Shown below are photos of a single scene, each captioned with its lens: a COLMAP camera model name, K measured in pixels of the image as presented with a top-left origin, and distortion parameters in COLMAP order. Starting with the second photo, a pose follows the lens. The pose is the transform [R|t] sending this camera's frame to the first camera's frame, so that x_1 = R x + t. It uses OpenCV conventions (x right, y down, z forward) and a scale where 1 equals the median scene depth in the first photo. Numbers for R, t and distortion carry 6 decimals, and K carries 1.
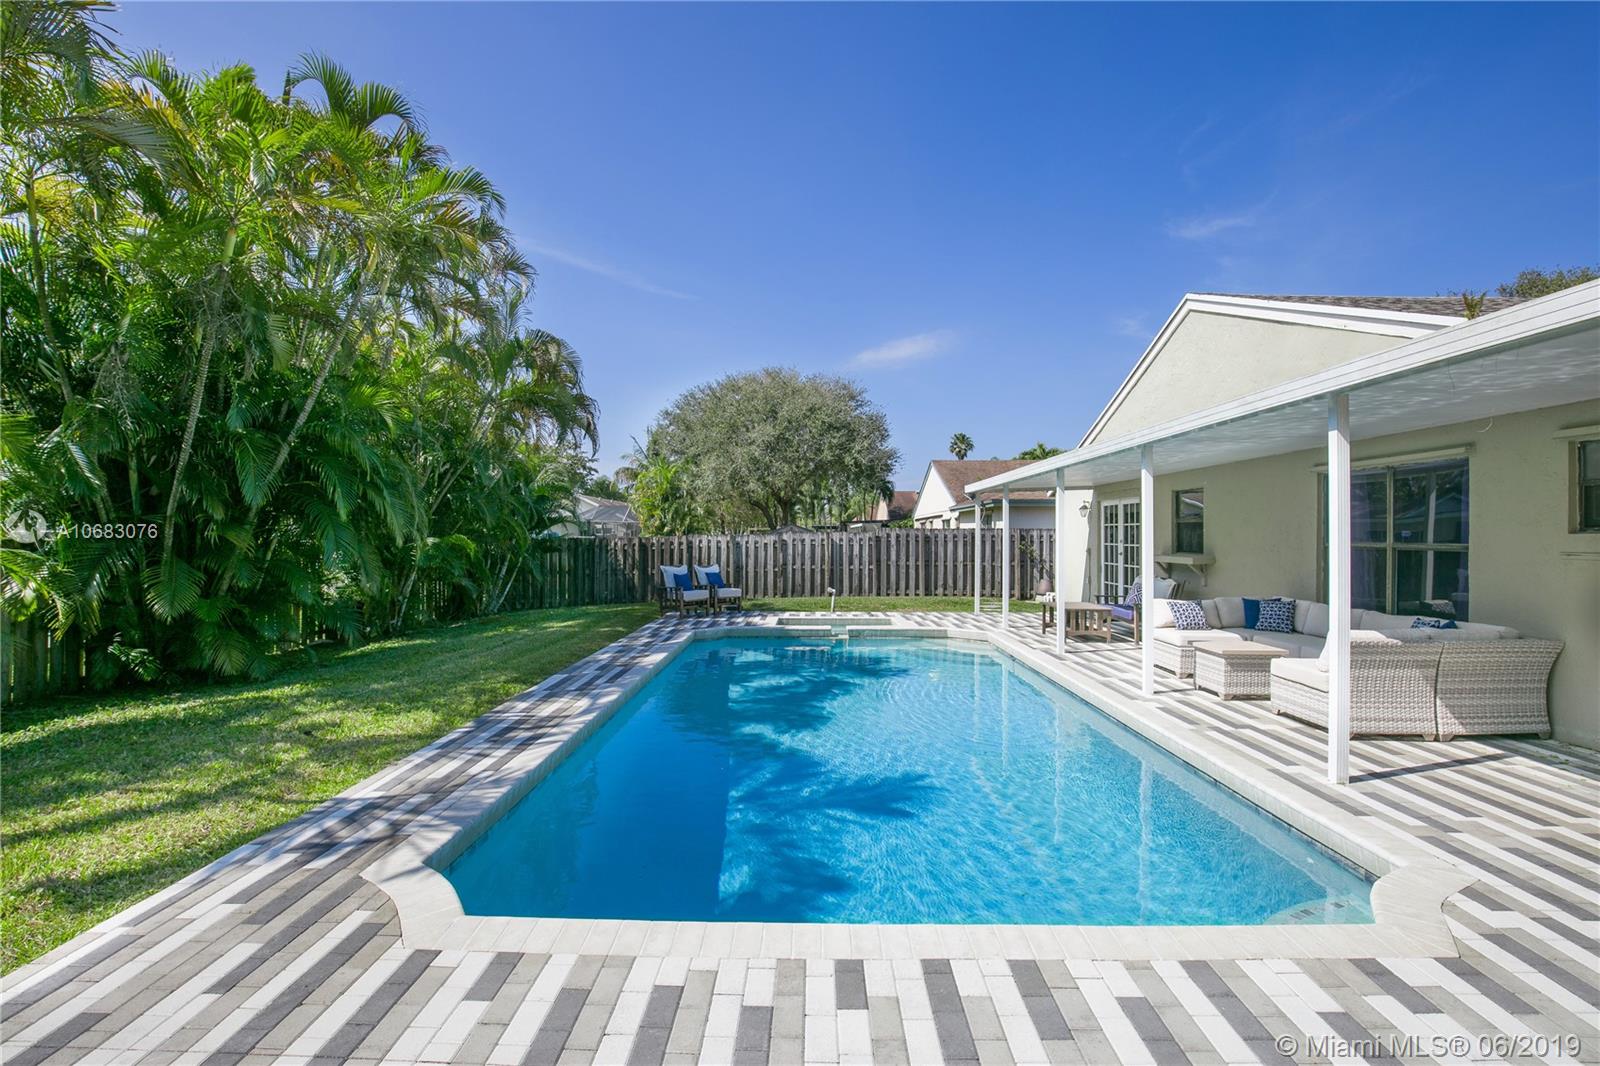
lens RADIAL K [[738.7, 0, 800.0], [0, 738.7, 533.0], [0, 0, 1]] dist [-0.043323, 0.009898]
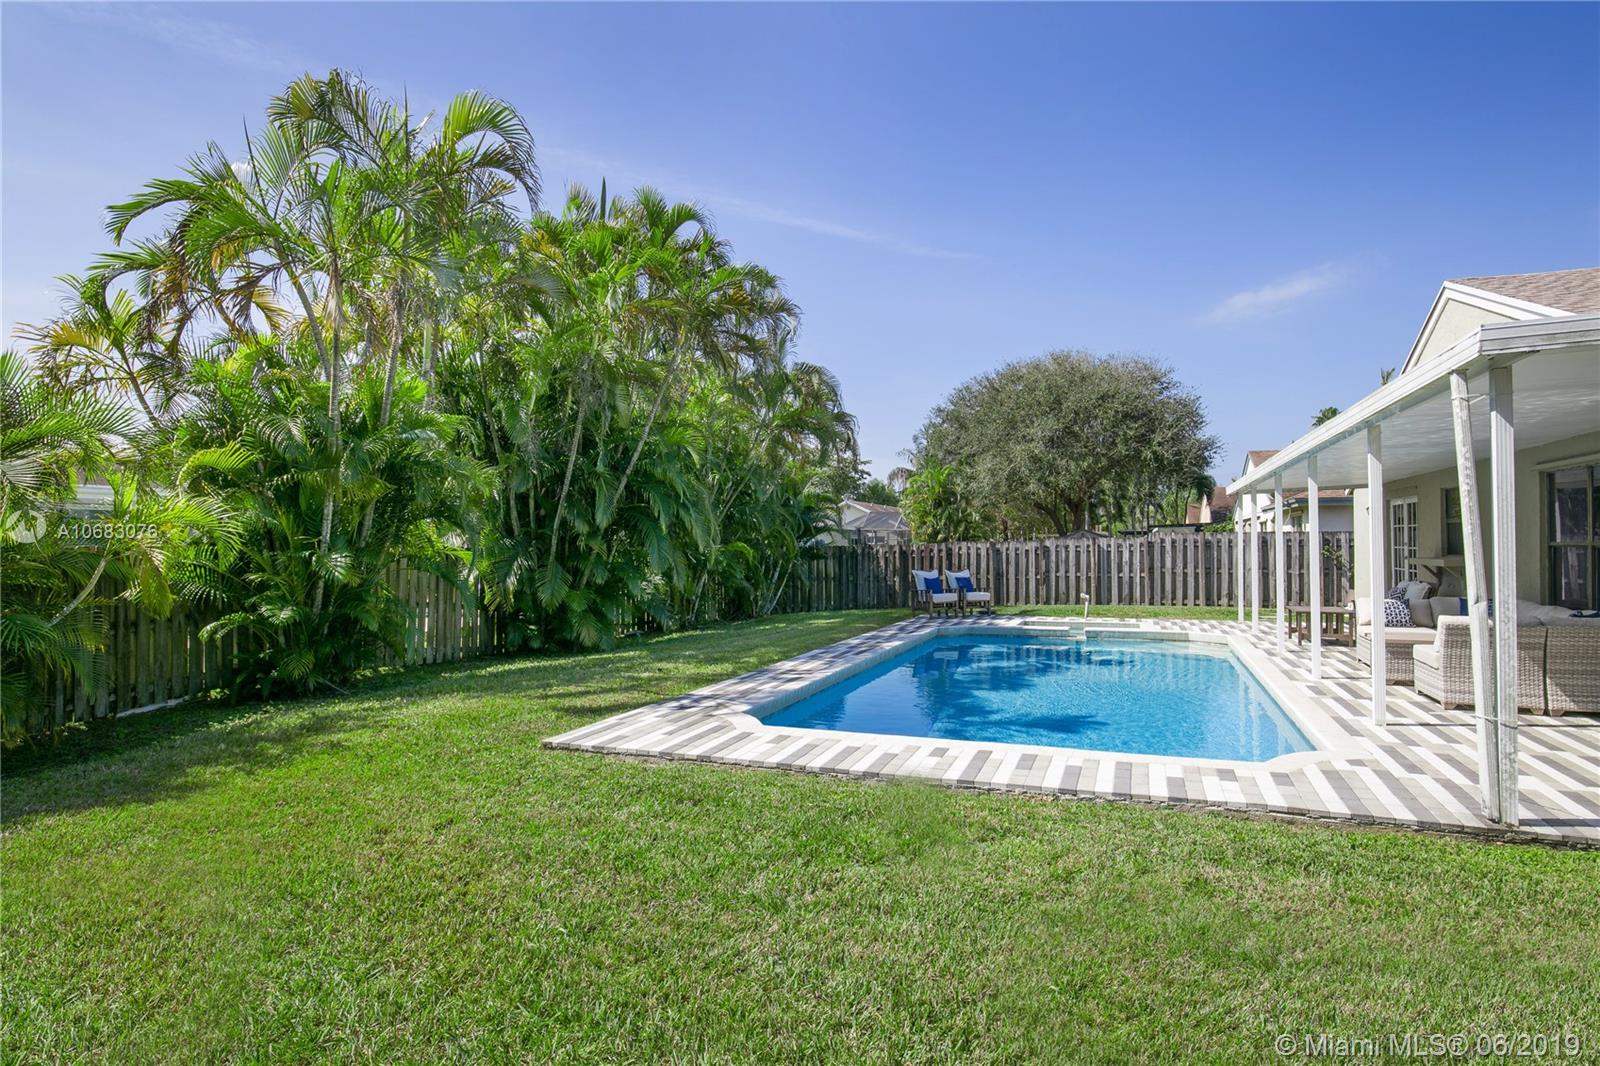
lens RADIAL K [[859.2, 0, 800.0], [0, 859.2, 533.0], [0, 0, 1]] dist [-0.013094, -0.000525]
pose [[0.938498, -0.012142, -0.345072, 0.066029], [0.008673, 0.999895, -0.011593, 0.002259], [0.345176, 0.007887, 0.938505, -0.172870]]
